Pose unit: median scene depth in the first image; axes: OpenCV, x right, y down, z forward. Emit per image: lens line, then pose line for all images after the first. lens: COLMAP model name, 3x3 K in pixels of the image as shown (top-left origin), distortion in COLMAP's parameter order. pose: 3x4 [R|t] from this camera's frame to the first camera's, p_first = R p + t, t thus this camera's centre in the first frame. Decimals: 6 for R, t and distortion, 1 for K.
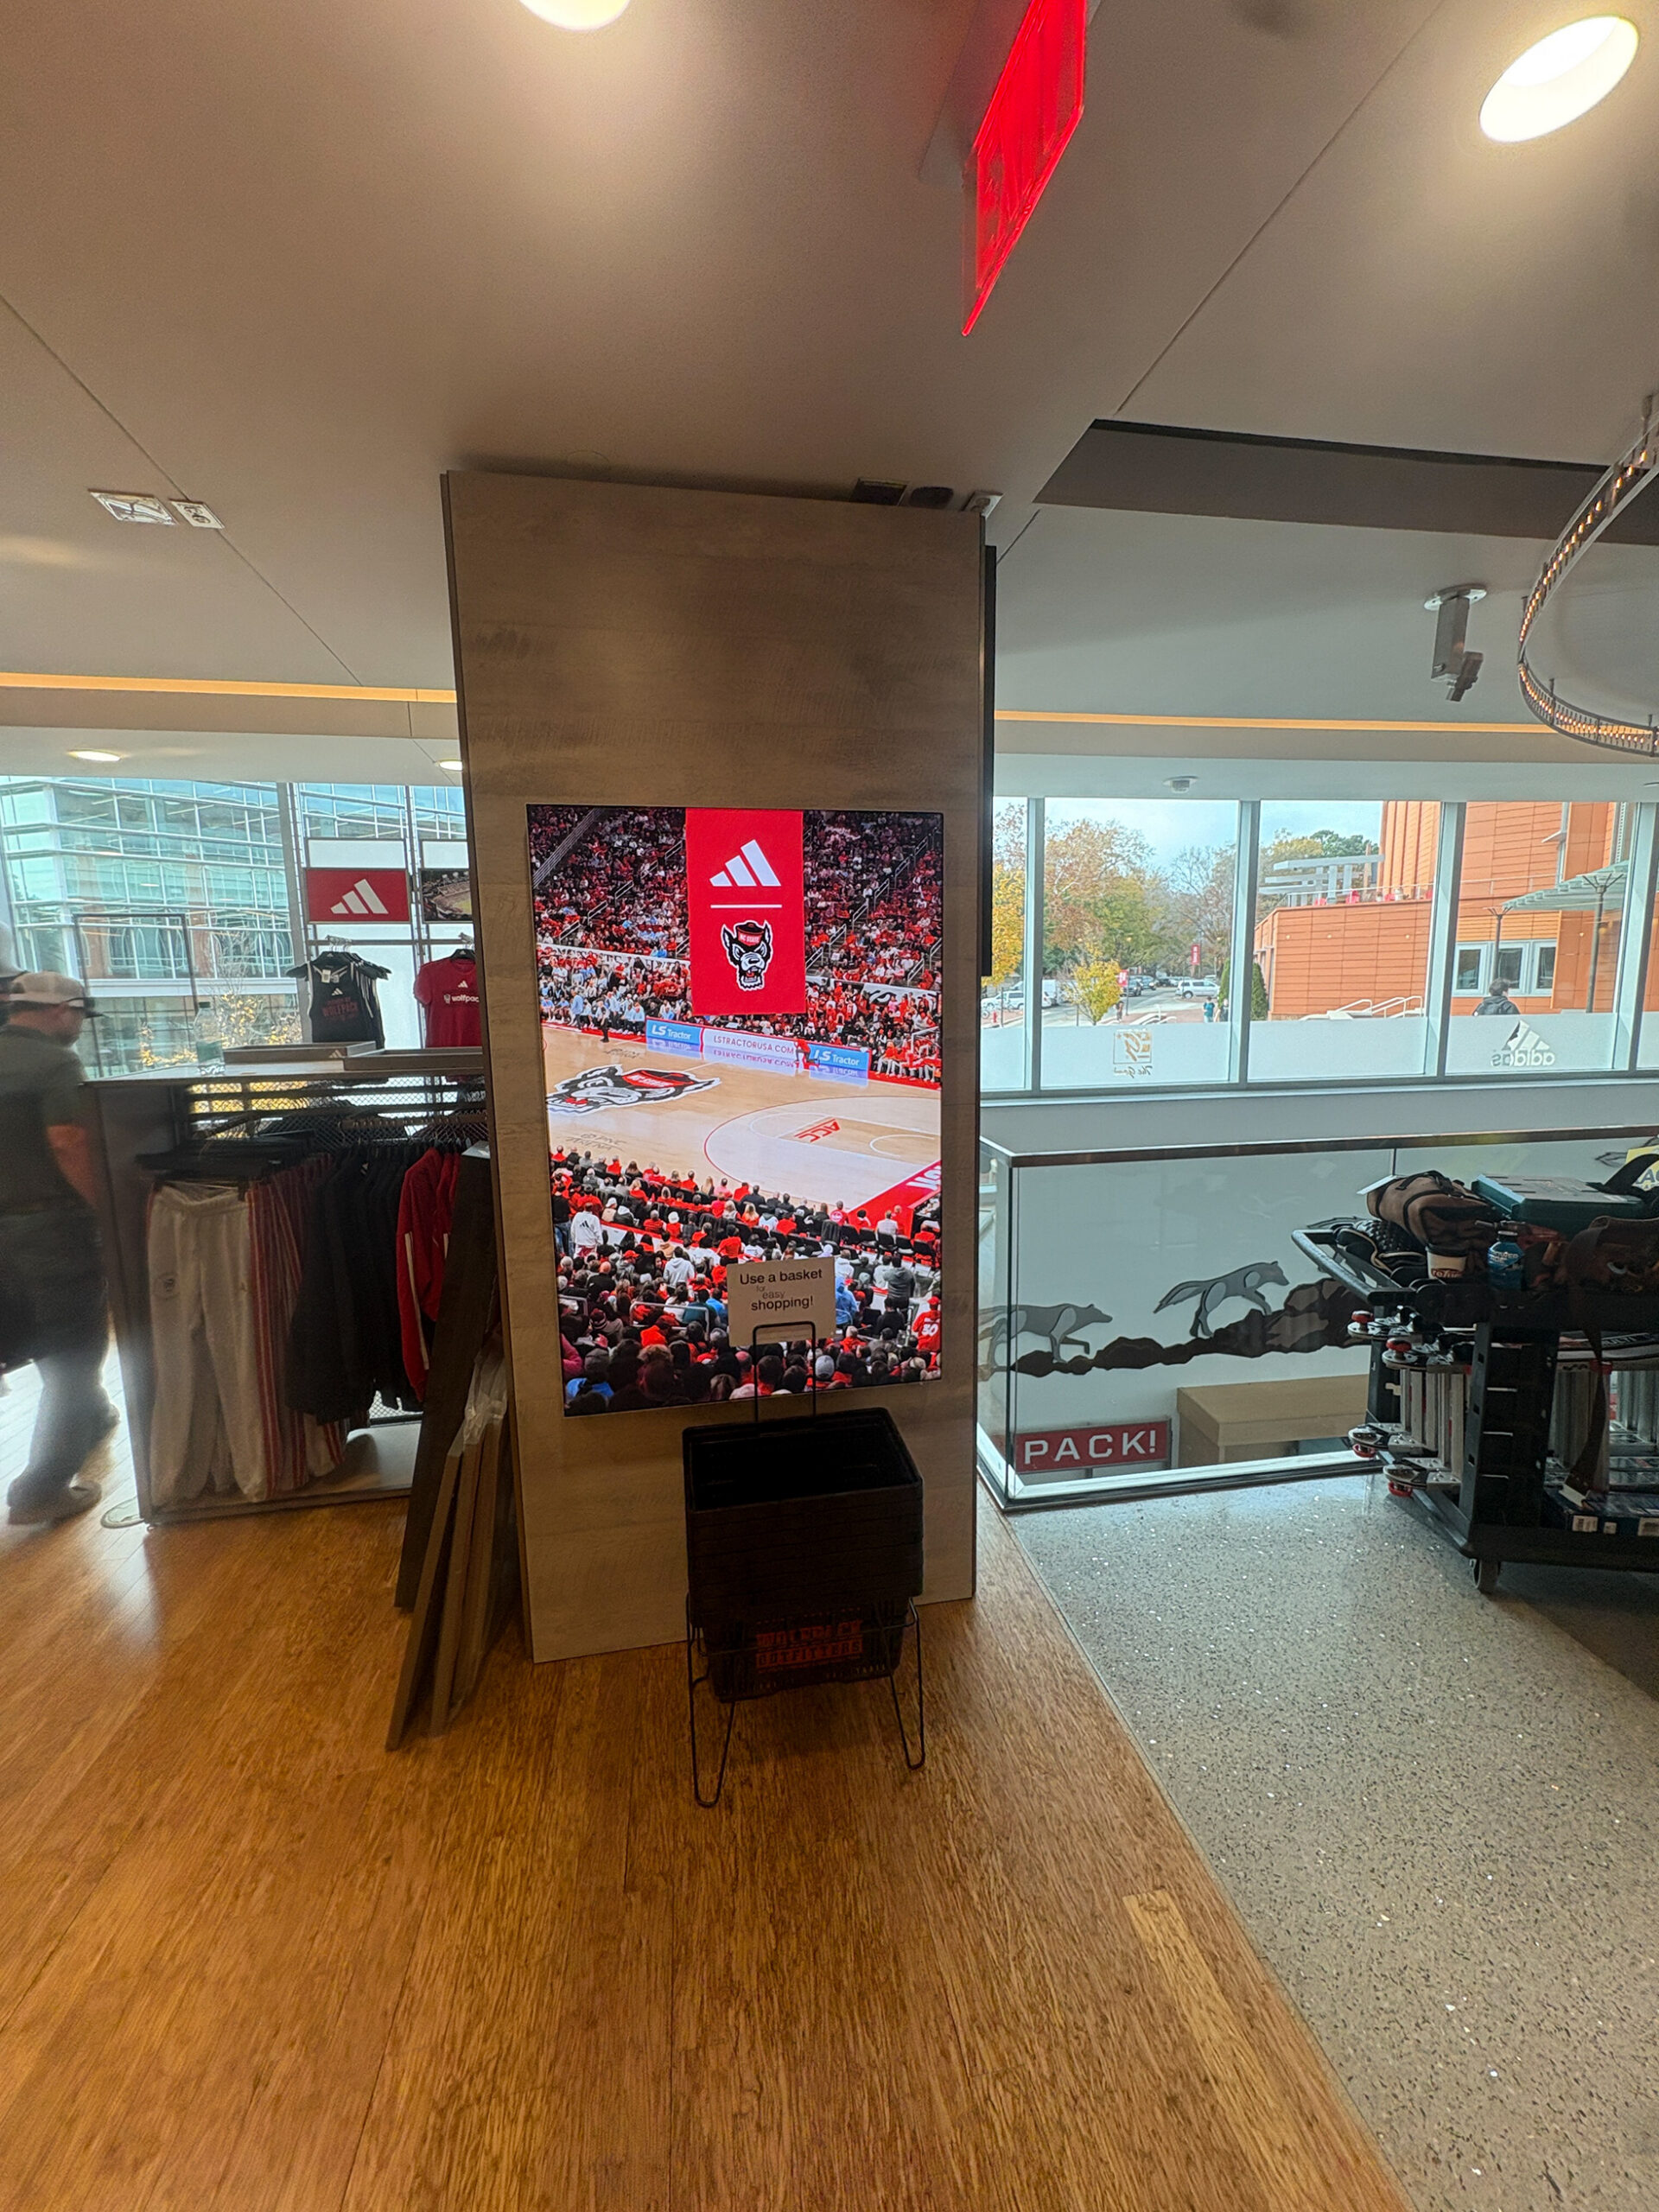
lens RADIAL K [[887.6, 0, 829.5], [0, 887.6, 1106.0], [0, 0, 1]] dist [-0.001608, 0.000717]
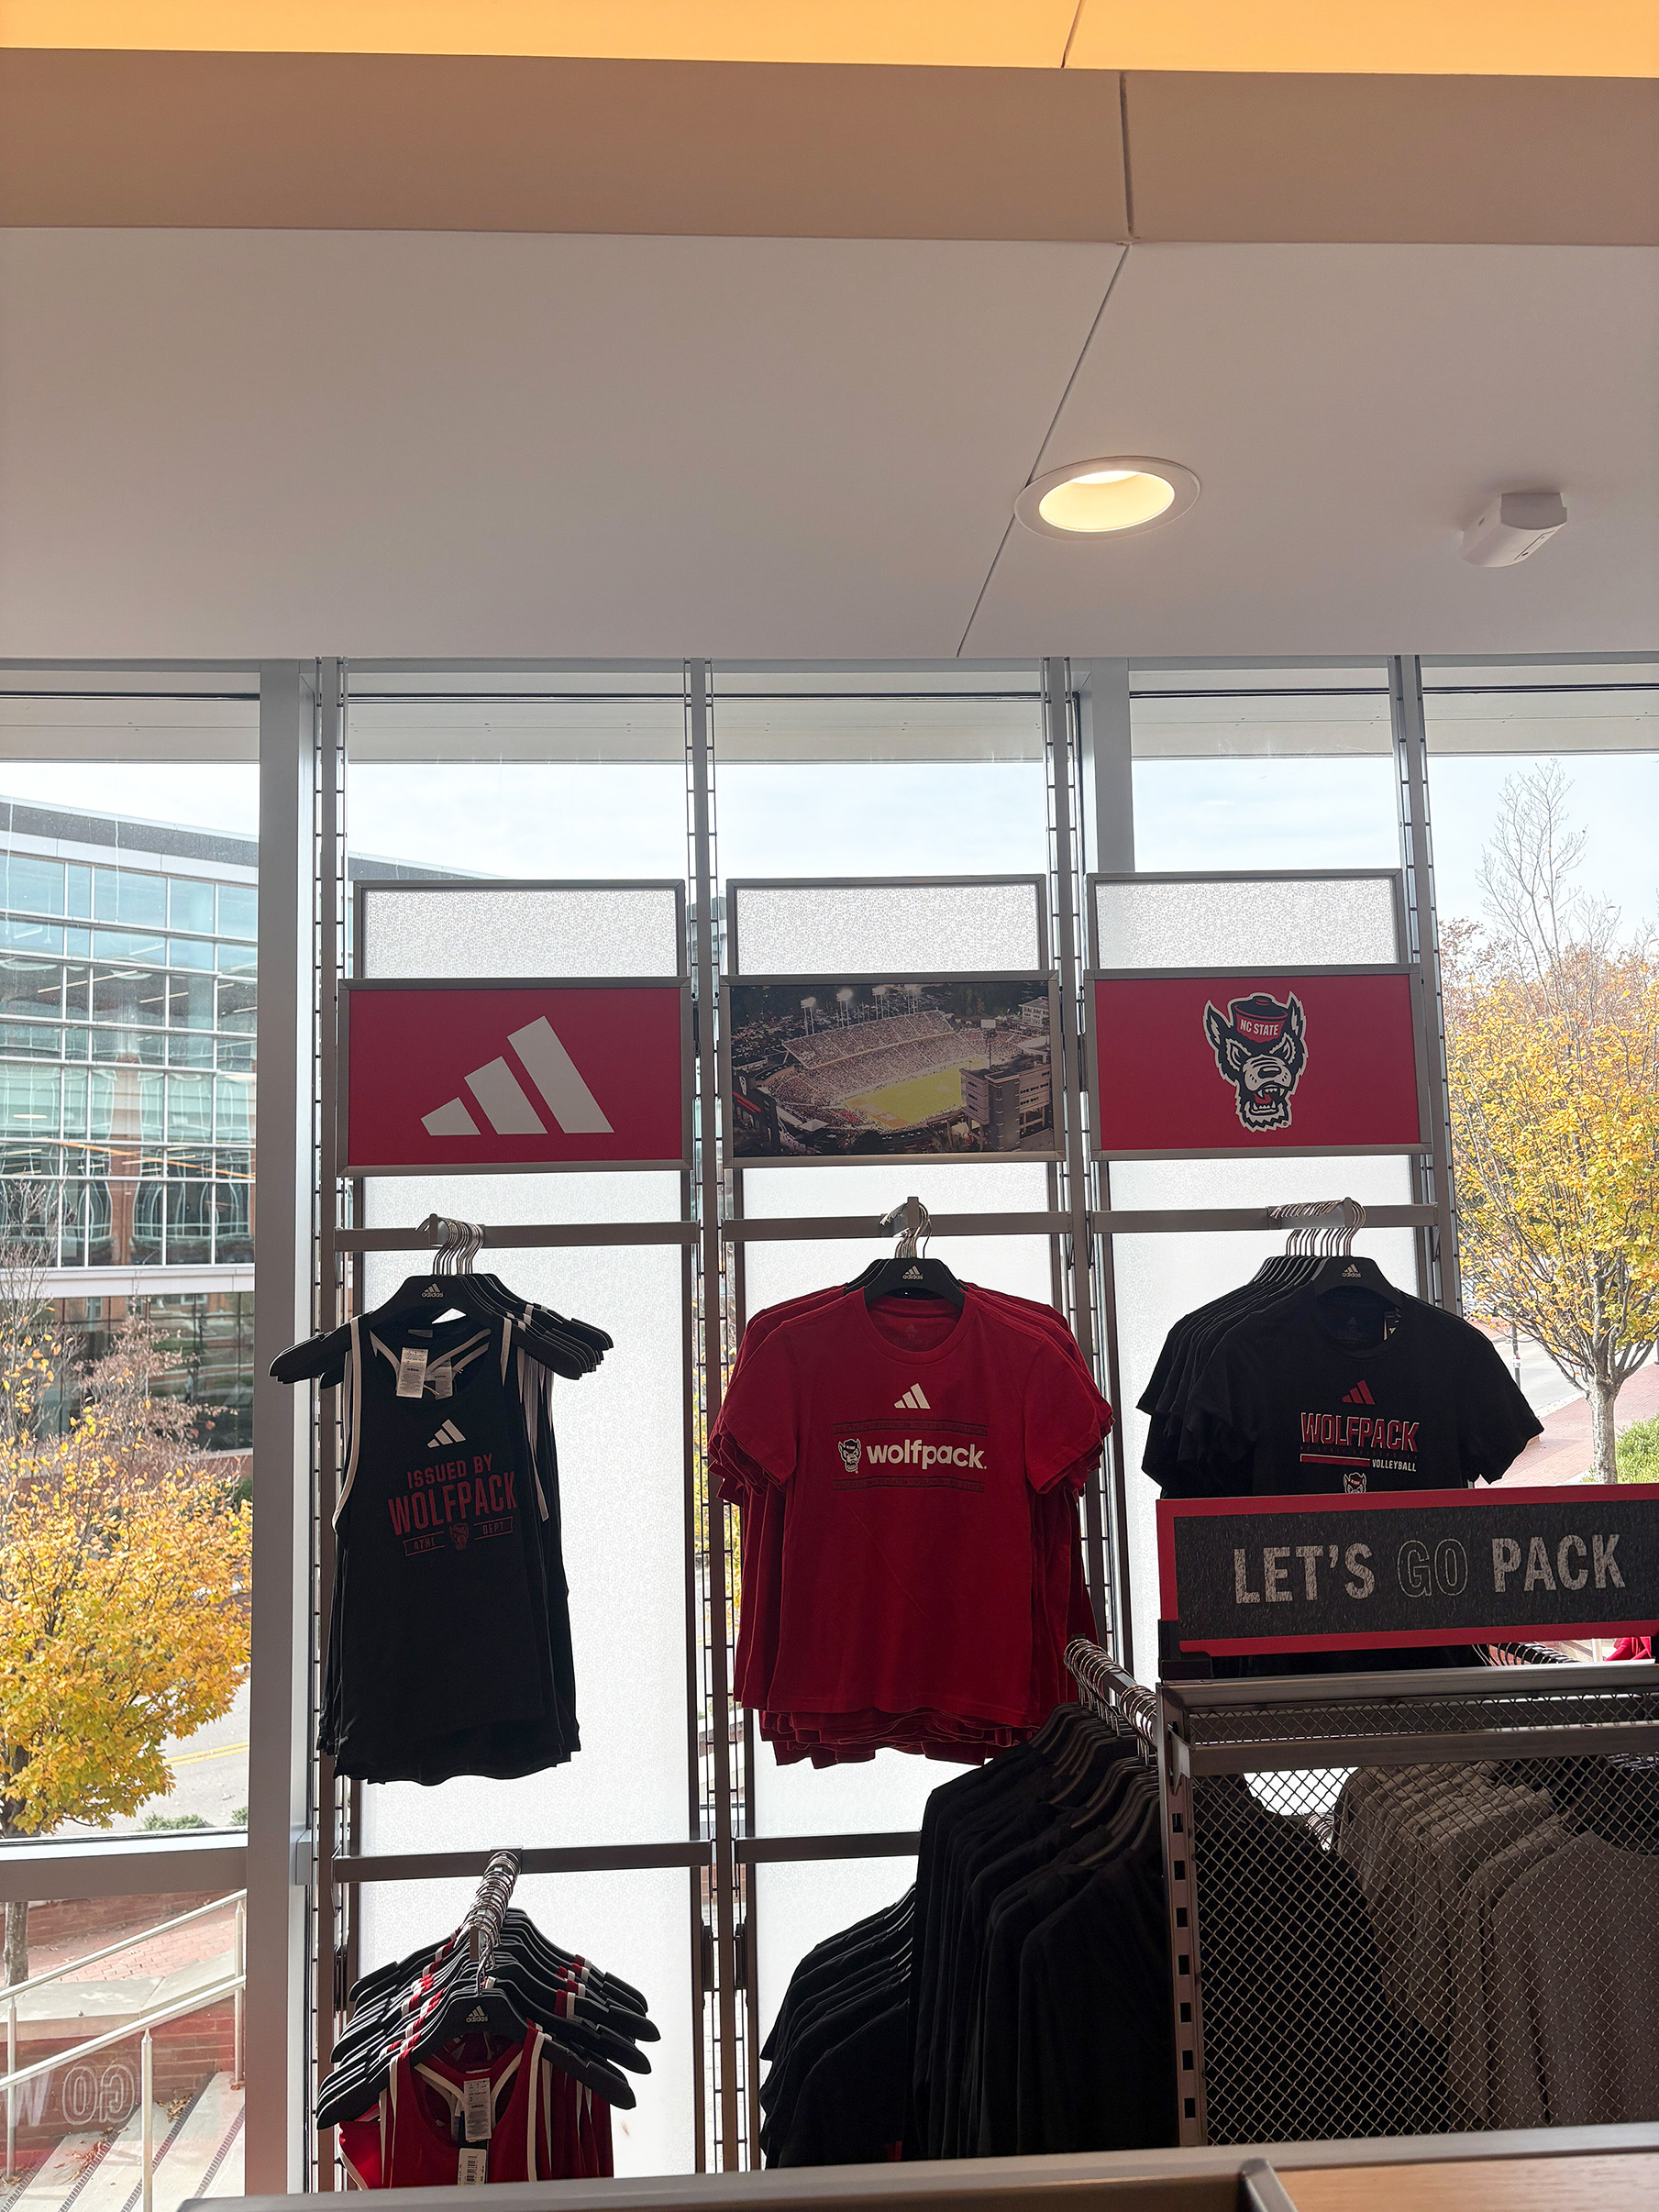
lens RADIAL K [[1680.3, 0, 829.5], [0, 1680.3, 1106.0], [0, 0, 1]] dist [0.075439, -0.083382]
pose [[0.990735, -0.022787, -0.133886, -0.359237], [-0.008087, 0.974178, -0.225638, -0.106185], [0.135570, 0.224630, 0.964967, 0.495156]]
